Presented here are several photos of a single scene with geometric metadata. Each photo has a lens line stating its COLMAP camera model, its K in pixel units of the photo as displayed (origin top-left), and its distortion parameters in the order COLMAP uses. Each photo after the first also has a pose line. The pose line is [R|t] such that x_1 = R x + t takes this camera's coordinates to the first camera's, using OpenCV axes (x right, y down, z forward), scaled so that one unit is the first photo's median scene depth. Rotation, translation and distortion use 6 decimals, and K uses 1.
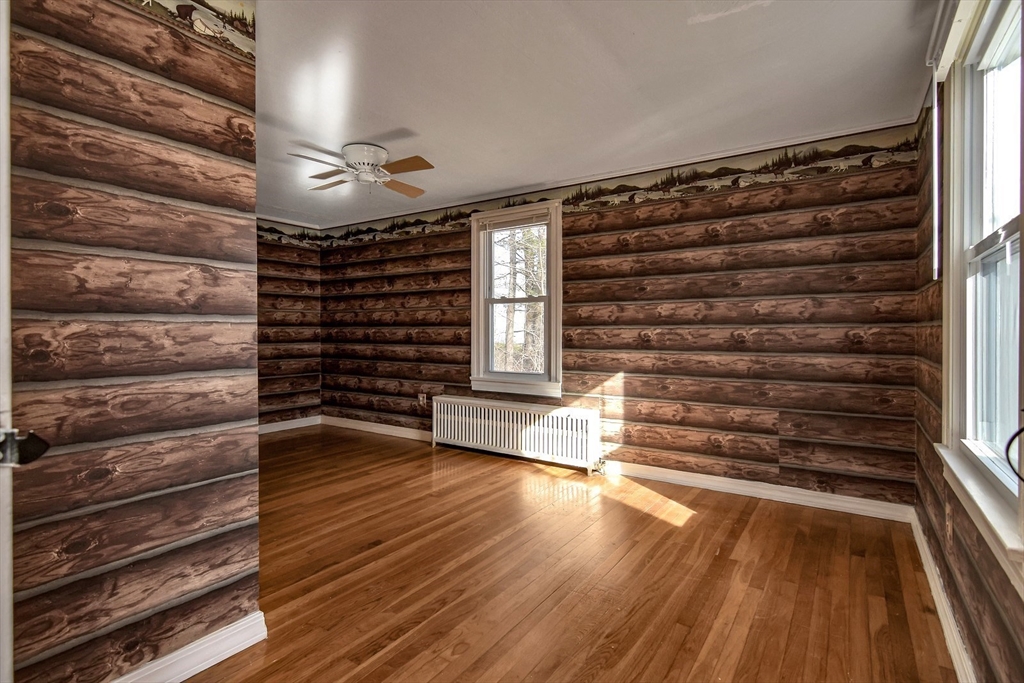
lens RADIAL K [[520.6, 0, 481.7], [0, 520.6, 332.3], [0, 0, 1]] dist [0.010298, -0.003784]
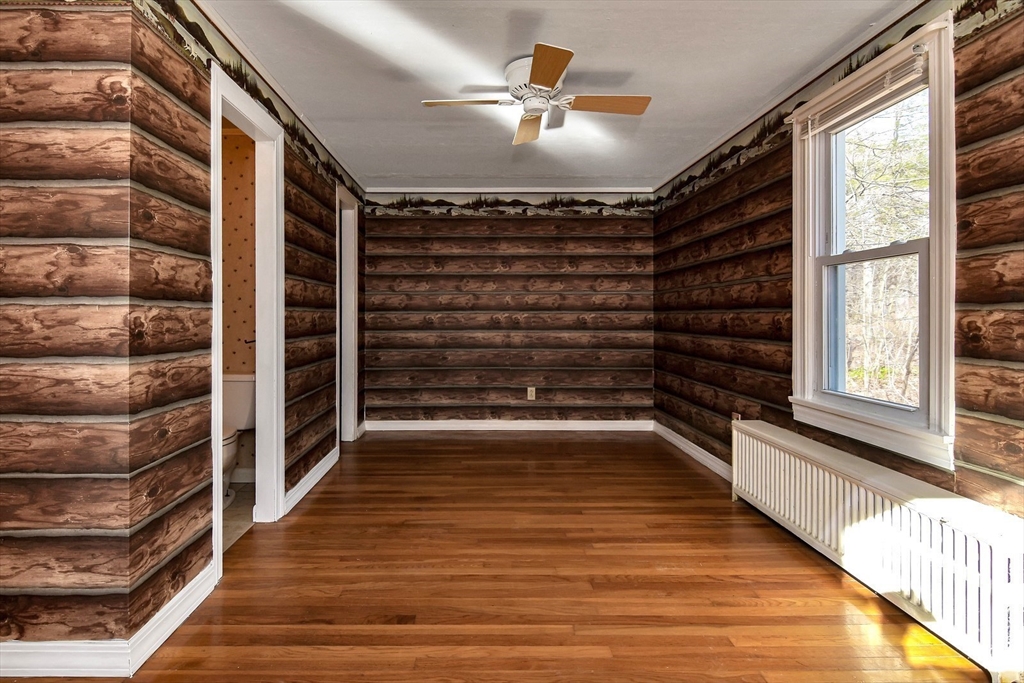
lens RADIAL K [[520.6, 0, 509.5], [0, 520.6, 312.9], [0, 0, 1]] dist [0.010298, -0.003784]
pose [[0.583439, -0.005014, -0.812142, 0.295191], [-0.003979, 0.999951, -0.009032, 0.000116], [0.812147, 0.008501, 0.583390, 0.462146]]
